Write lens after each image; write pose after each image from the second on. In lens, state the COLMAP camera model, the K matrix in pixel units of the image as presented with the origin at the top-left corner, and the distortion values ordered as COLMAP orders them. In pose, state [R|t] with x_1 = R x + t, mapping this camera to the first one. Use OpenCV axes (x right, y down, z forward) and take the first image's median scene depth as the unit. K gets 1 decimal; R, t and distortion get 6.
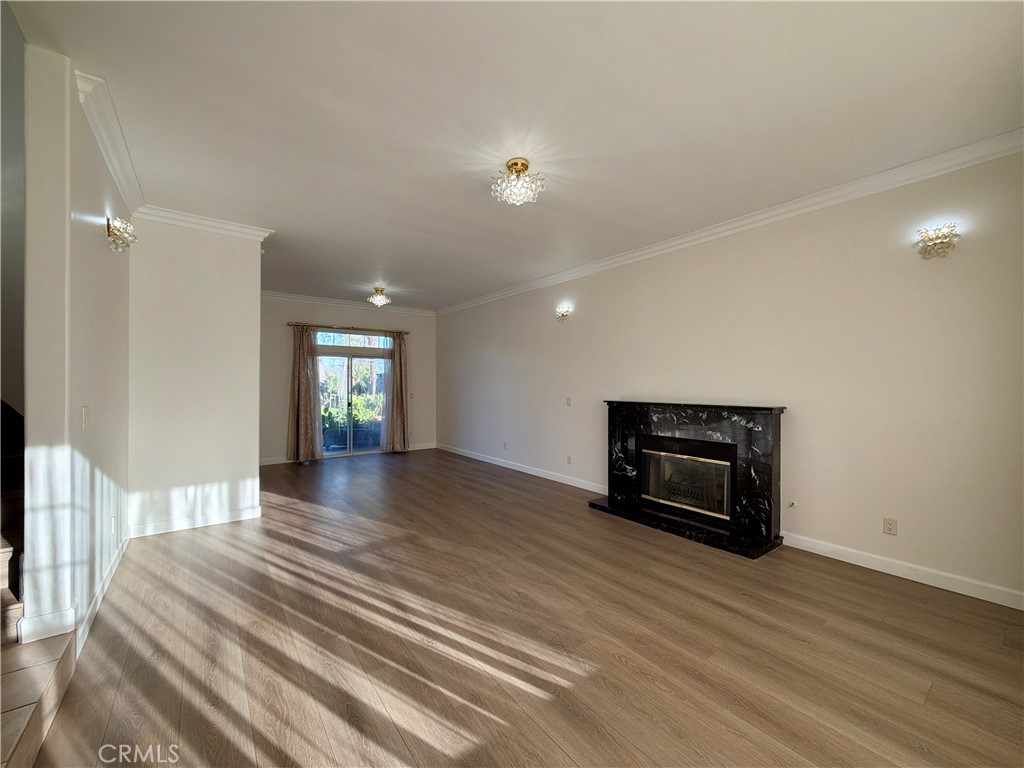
lens RADIAL K [[406.9, 0, 518.9], [0, 406.9, 379.7], [0, 0, 1]] dist [-0.002796, 0.001424]
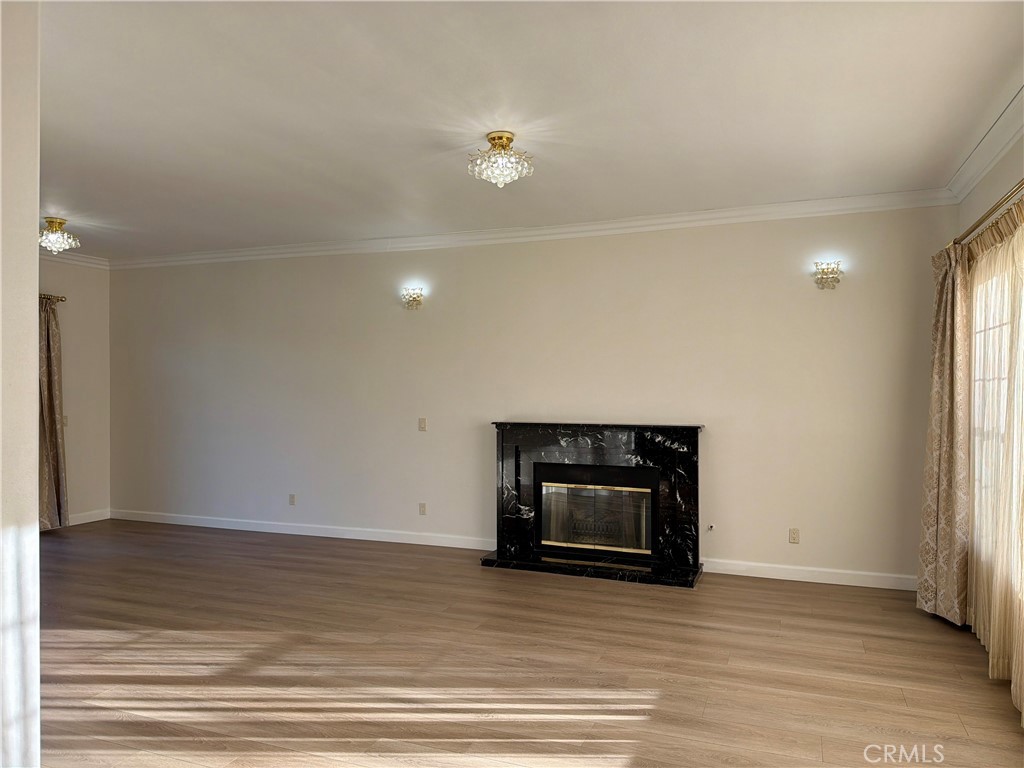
lens RADIAL K [[703.7, 0, 530.5], [0, 703.7, 377.3], [0, 0, 1]] dist [0.043623, -0.054828]
pose [[0.851379, 0.006069, 0.524515, -0.573005], [-0.004645, 0.999981, -0.004031, -0.036641], [-0.524530, 0.000995, 0.851392, -0.193079]]
